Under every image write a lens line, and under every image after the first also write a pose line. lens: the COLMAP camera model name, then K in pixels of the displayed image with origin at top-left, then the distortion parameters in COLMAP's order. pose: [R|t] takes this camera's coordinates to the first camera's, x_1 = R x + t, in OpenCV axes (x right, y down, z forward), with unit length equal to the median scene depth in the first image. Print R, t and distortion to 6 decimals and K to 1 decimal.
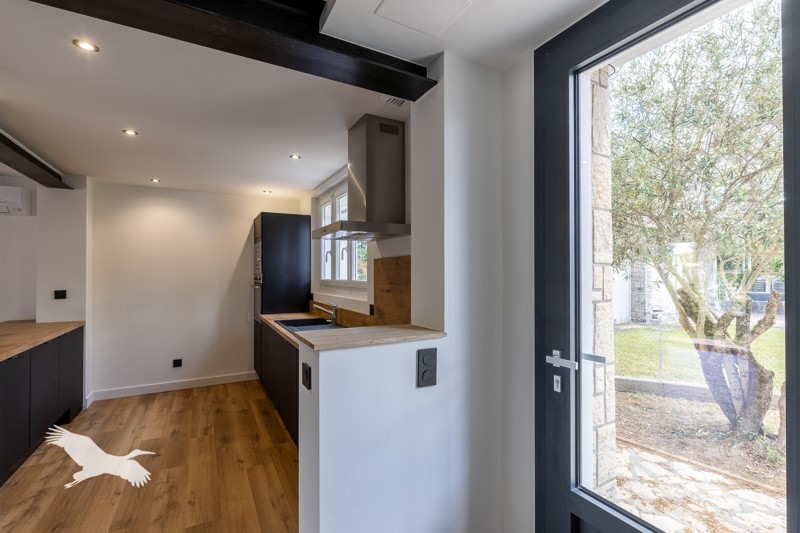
lens RADIAL K [[358.4, 0, 400.0], [0, 358.4, 266.5], [0, 0, 1]] dist [0.000158, -0.000052]
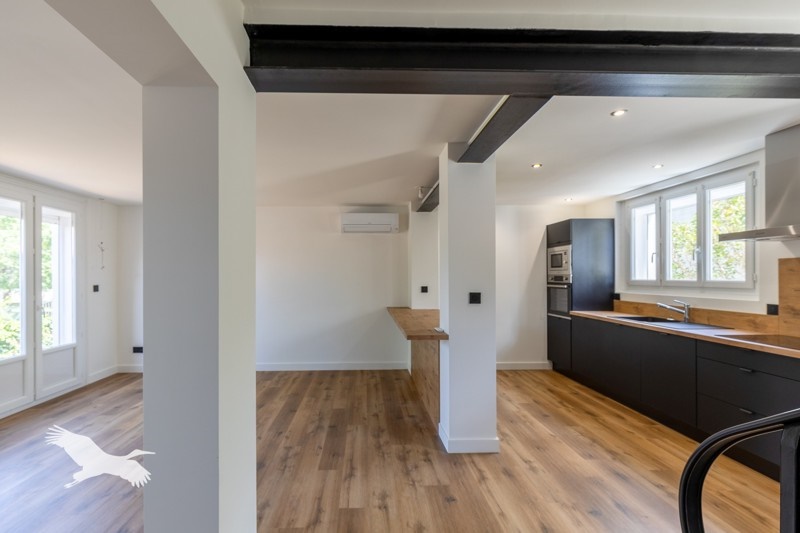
lens RADIAL K [[363.4, 0, 398.5], [0, 363.4, 272.4], [0, 0, 1]] dist [0.000407, 0.000099]
pose [[0.891424, -0.002612, -0.453163, -0.445124], [0.007525, 0.999931, 0.009039, 0.000108], [0.453108, -0.011467, 0.891382, -0.313164]]
